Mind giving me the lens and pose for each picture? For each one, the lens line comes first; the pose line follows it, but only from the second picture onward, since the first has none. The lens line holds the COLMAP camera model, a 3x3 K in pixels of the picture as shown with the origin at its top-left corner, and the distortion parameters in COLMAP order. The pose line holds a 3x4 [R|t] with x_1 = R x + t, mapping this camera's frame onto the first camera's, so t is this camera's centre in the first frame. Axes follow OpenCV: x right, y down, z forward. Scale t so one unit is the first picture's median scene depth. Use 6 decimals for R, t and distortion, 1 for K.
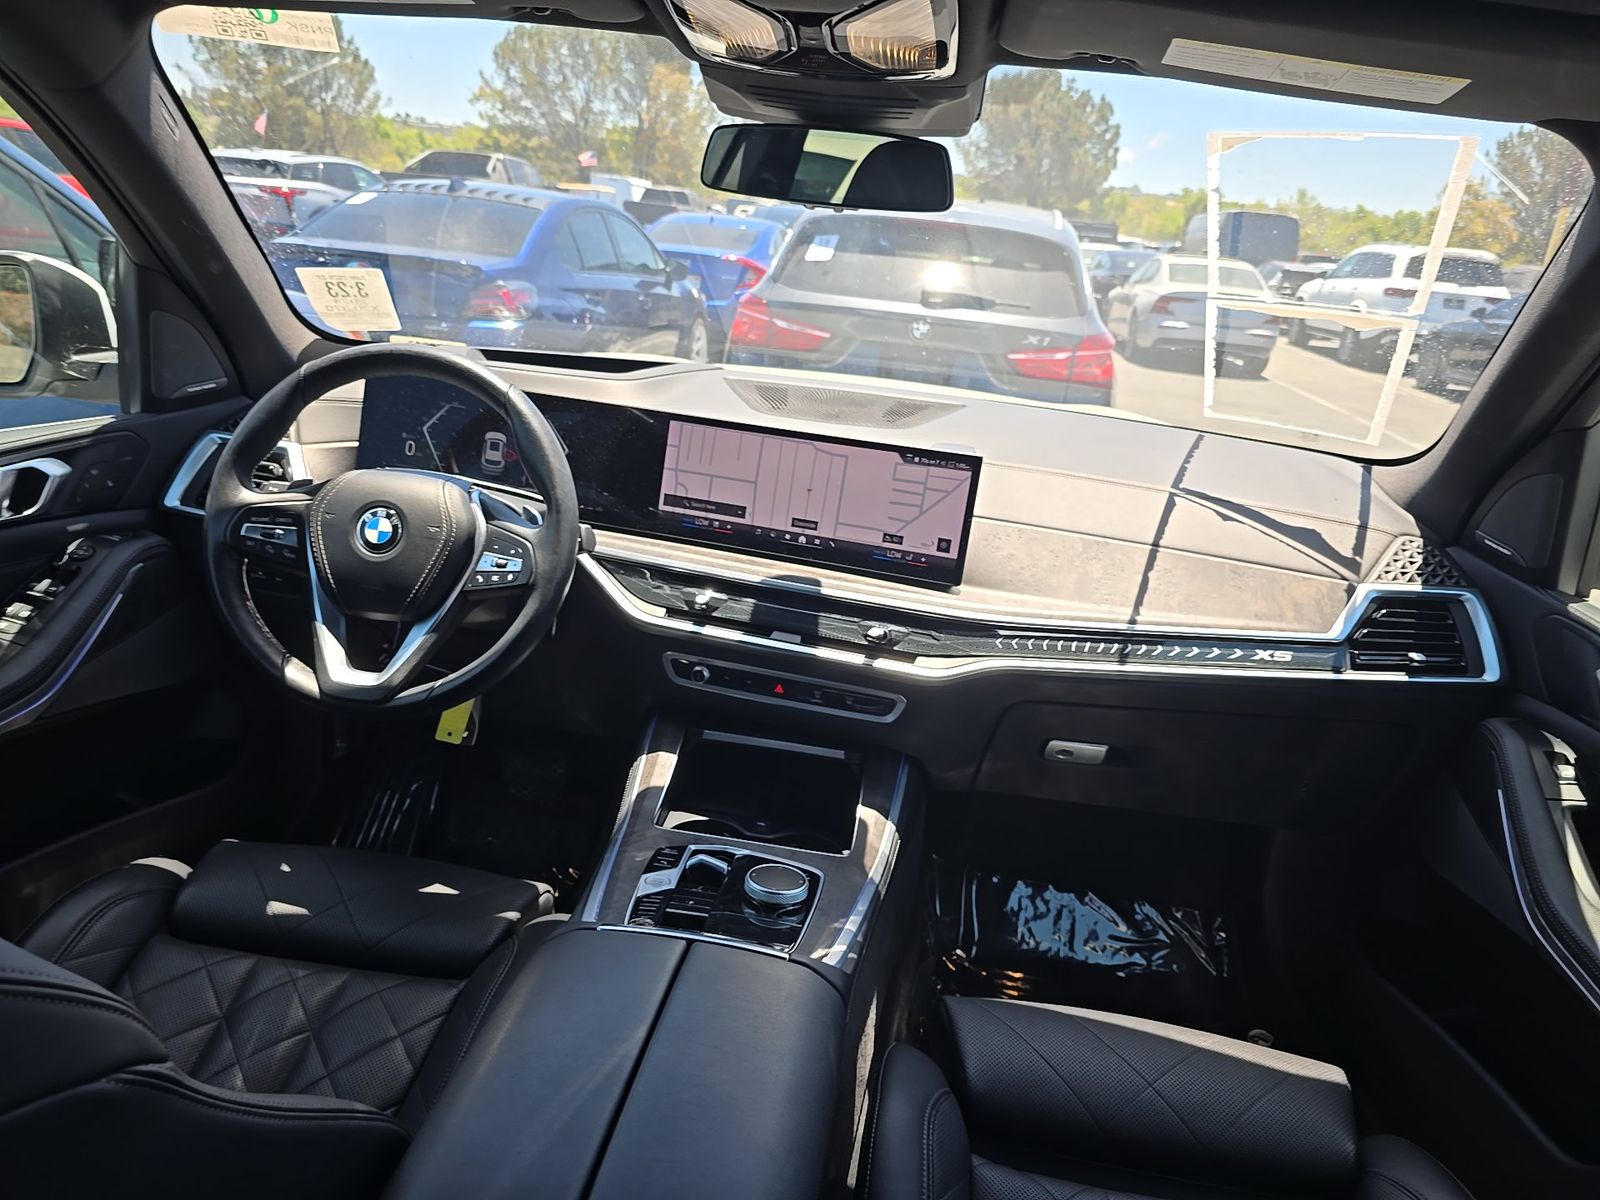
lens RADIAL K [[1080.2, 0, 807.7], [0, 1080.2, 592.5], [0, 0, 1]] dist [0.025852, -0.026917]
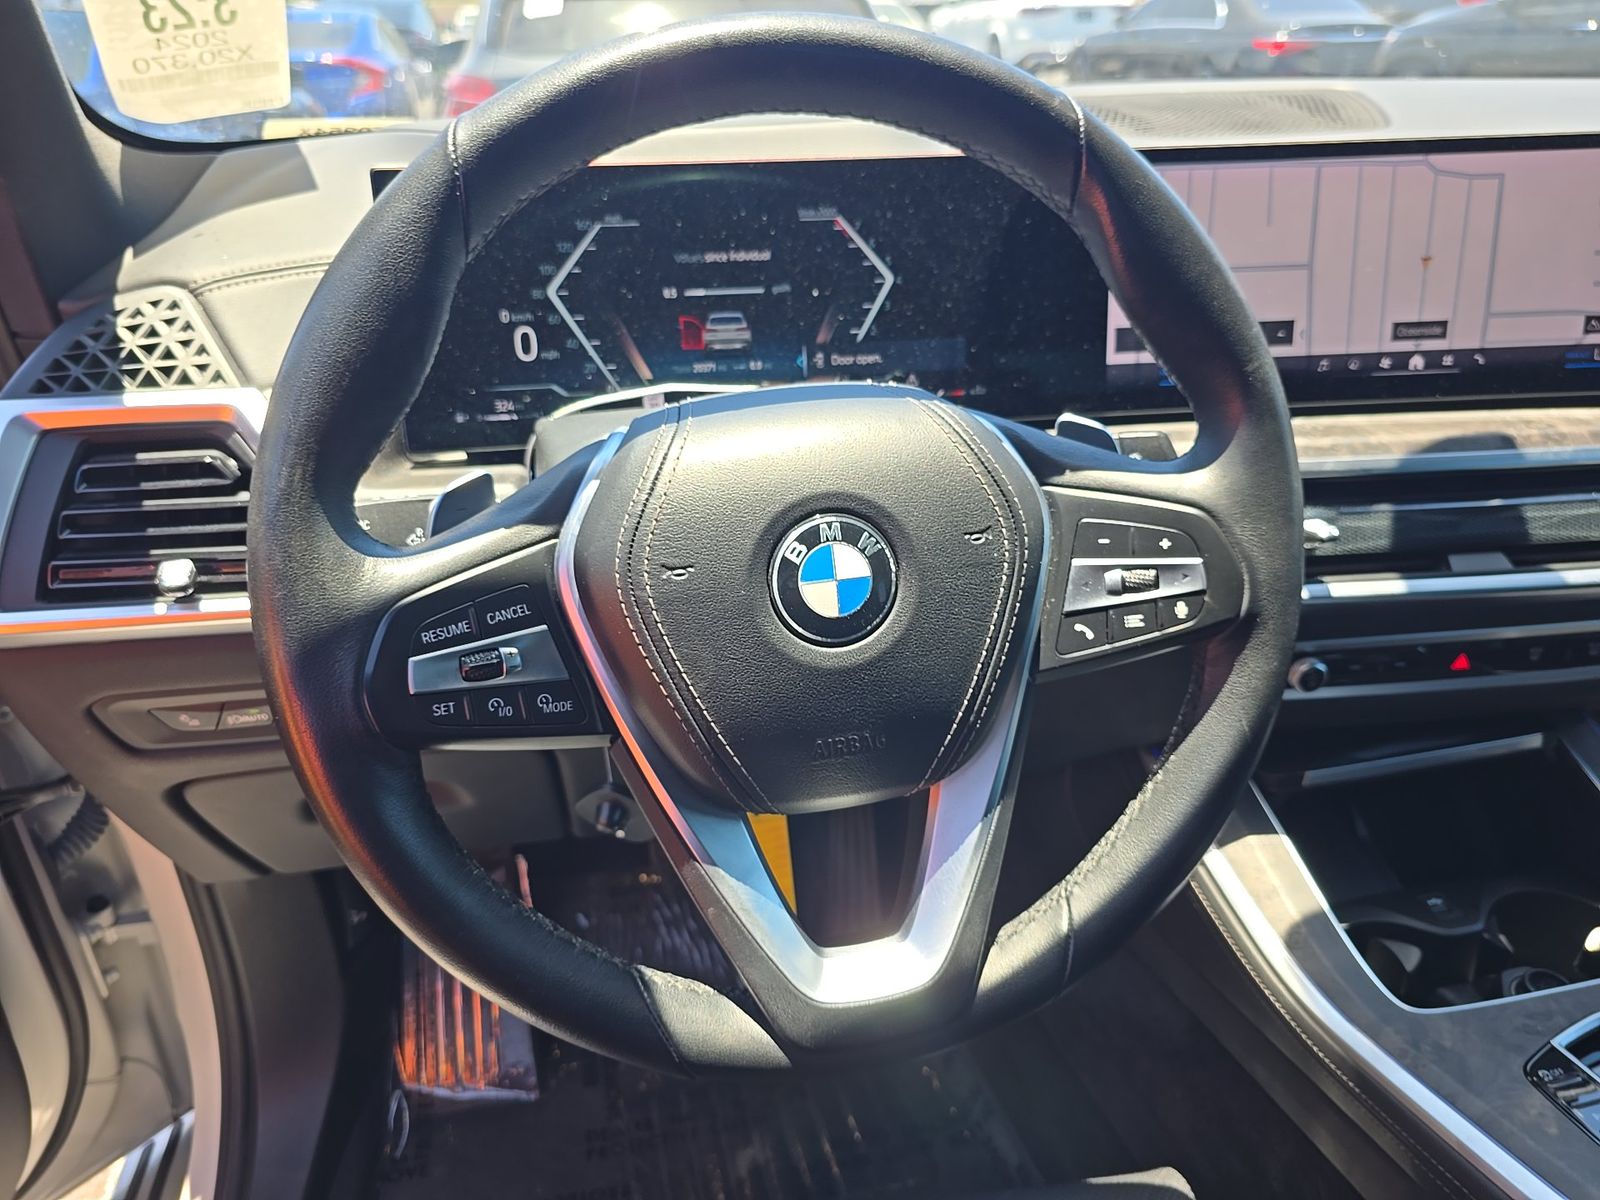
lens RADIAL K [[1080.2, 0, 794.6], [0, 1080.2, 608.3], [0, 0, 1]] dist [0.025852, -0.026917]
pose [[0.937838, -0.259444, 0.230541, -0.436358], [0.213057, 0.954710, 0.207691, -0.109896], [-0.273984, -0.145662, 0.950639, 0.597619]]
